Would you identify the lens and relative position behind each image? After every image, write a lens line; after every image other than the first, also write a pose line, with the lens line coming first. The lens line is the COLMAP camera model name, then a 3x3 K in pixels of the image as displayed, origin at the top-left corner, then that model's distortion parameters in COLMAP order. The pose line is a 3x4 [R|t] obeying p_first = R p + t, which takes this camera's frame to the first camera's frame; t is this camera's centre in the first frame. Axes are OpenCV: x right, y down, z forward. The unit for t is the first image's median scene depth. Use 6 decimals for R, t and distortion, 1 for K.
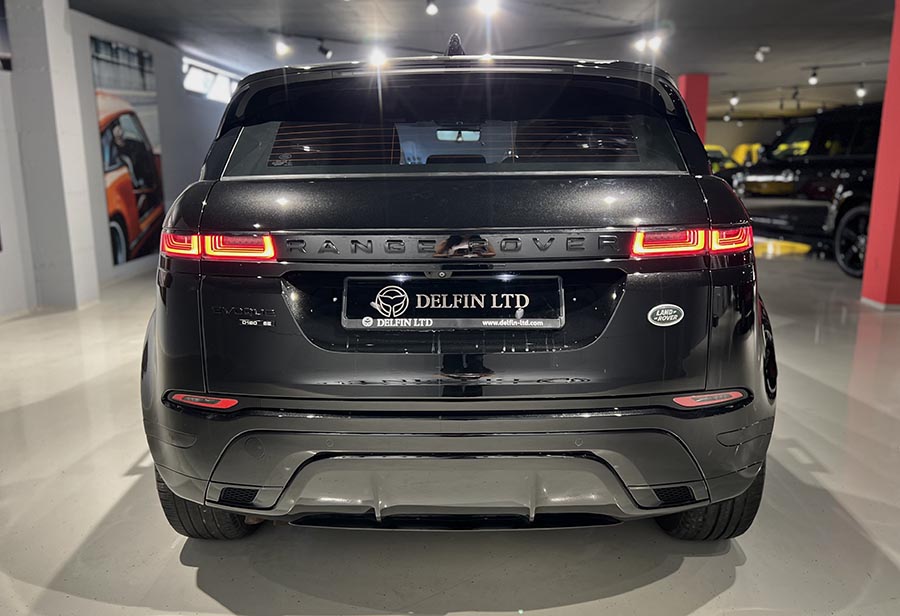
lens RADIAL K [[660.7, 0, 450.0], [0, 660.7, 308.0], [0, 0, 1]] dist [0.004889, -0.001211]
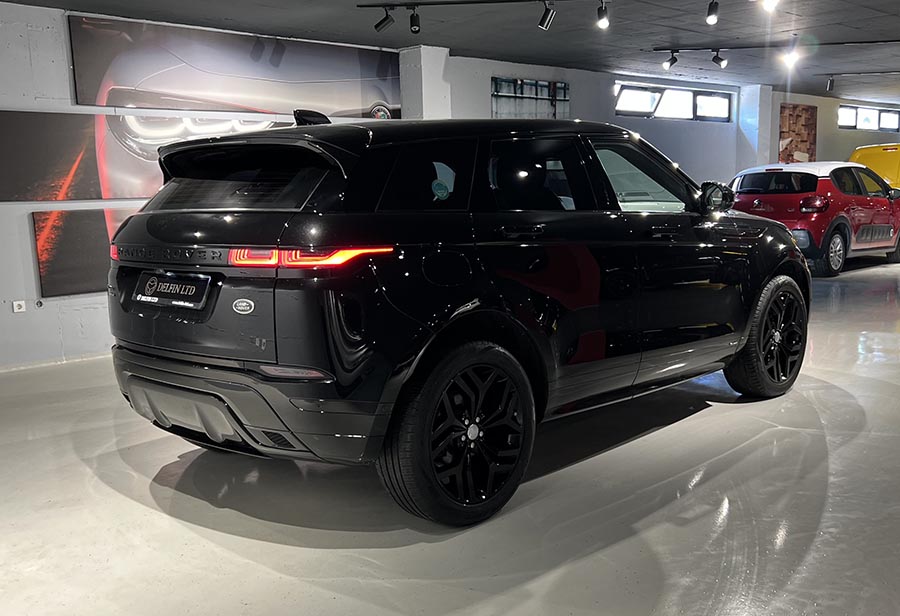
lens RADIAL K [[744.8, 0, 450.0], [0, 744.8, 308.0], [0, 0, 1]] dist [0.017755, -0.003375]
pose [[0.788099, 0.074535, -0.611019, 0.192942], [-0.104050, 0.994489, -0.012892, -0.001254], [0.606690, 0.073736, 0.791511, -0.007093]]
